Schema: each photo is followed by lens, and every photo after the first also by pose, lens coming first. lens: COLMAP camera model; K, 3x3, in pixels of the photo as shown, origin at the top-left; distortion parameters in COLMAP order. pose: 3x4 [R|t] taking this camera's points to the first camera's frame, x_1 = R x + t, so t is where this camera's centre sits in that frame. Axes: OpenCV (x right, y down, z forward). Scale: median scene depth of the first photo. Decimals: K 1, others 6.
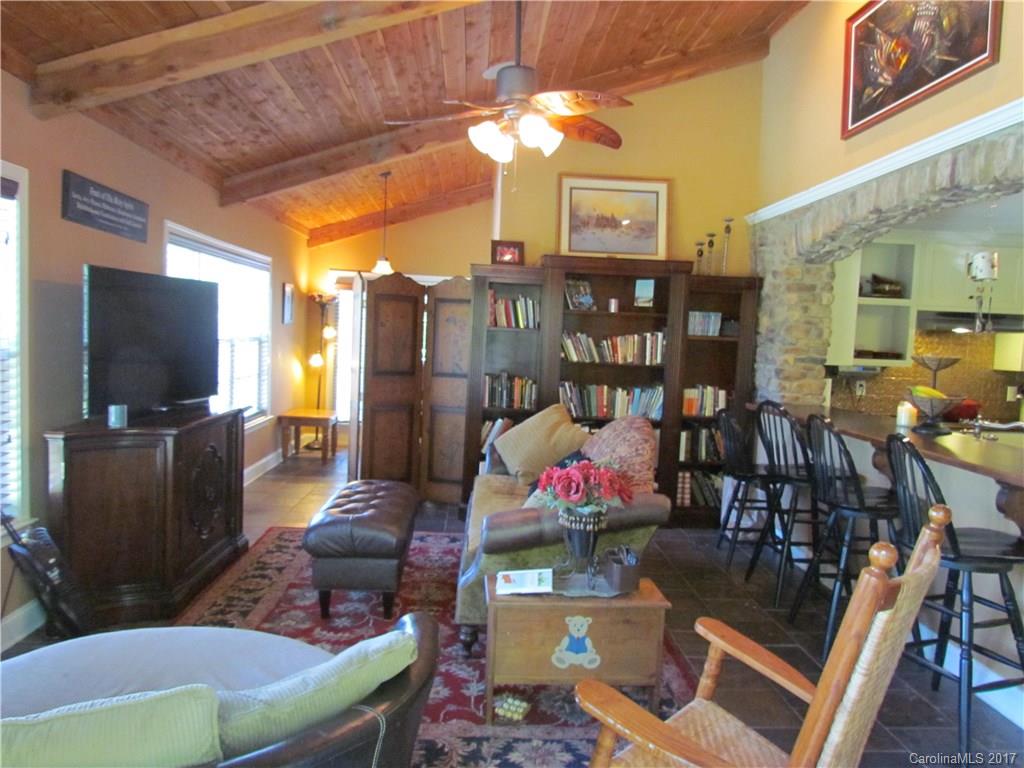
lens RADIAL K [[730.2, 0, 508.3], [0, 730.2, 385.0], [0, 0, 1]] dist [-0.019807, 0.000983]
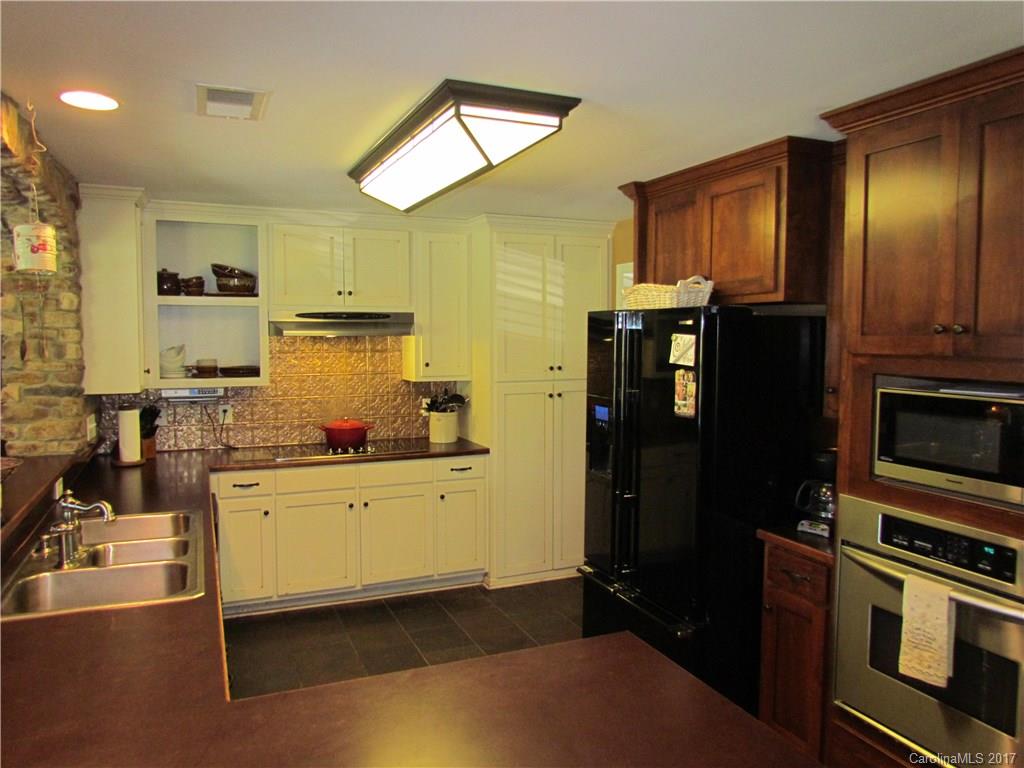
lens RADIAL K [[730.2, 0, 506.3], [0, 730.2, 382.6], [0, 0, 1]] dist [-0.019807, 0.000983]
pose [[0.939458, -0.059116, 0.337526, 0.554195], [0.057708, 0.998232, 0.014214, -0.025106], [-0.337770, 0.006124, 0.941209, 0.196644]]
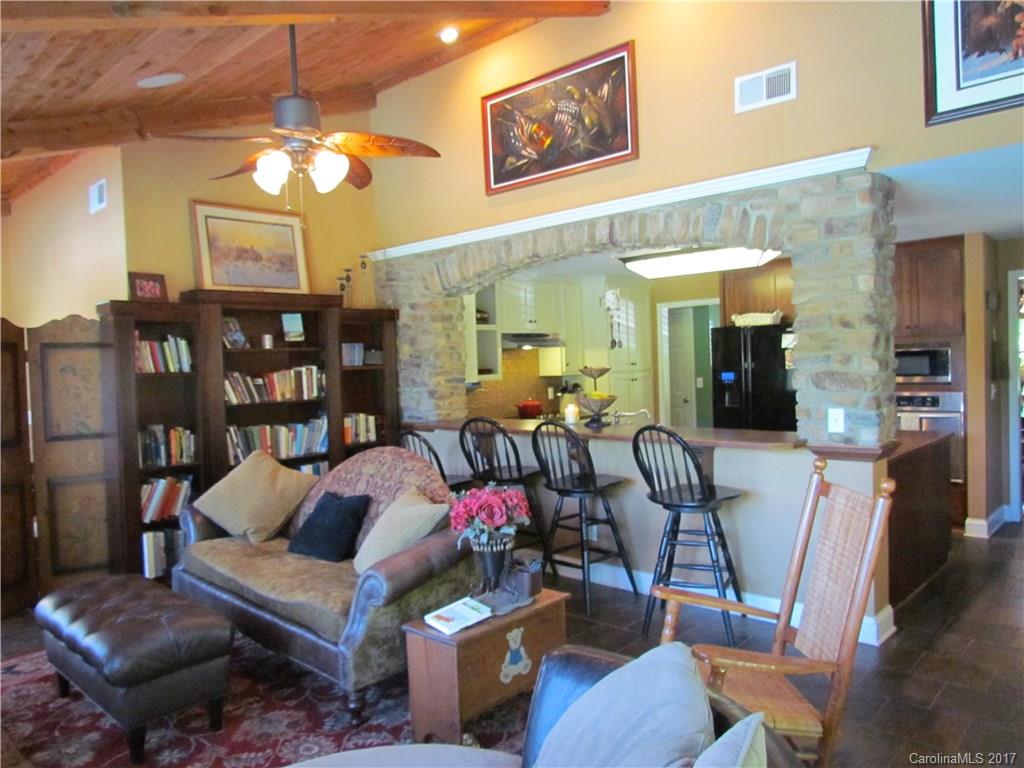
lens RADIAL K [[730.2, 0, 509.3], [0, 730.2, 384.2], [0, 0, 1]] dist [-0.019807, 0.000983]
pose [[0.718567, -0.088045, 0.689862, -0.304076], [0.113002, 0.993553, 0.009100, -0.026835], [-0.686216, 0.071417, 0.723884, 0.095779]]
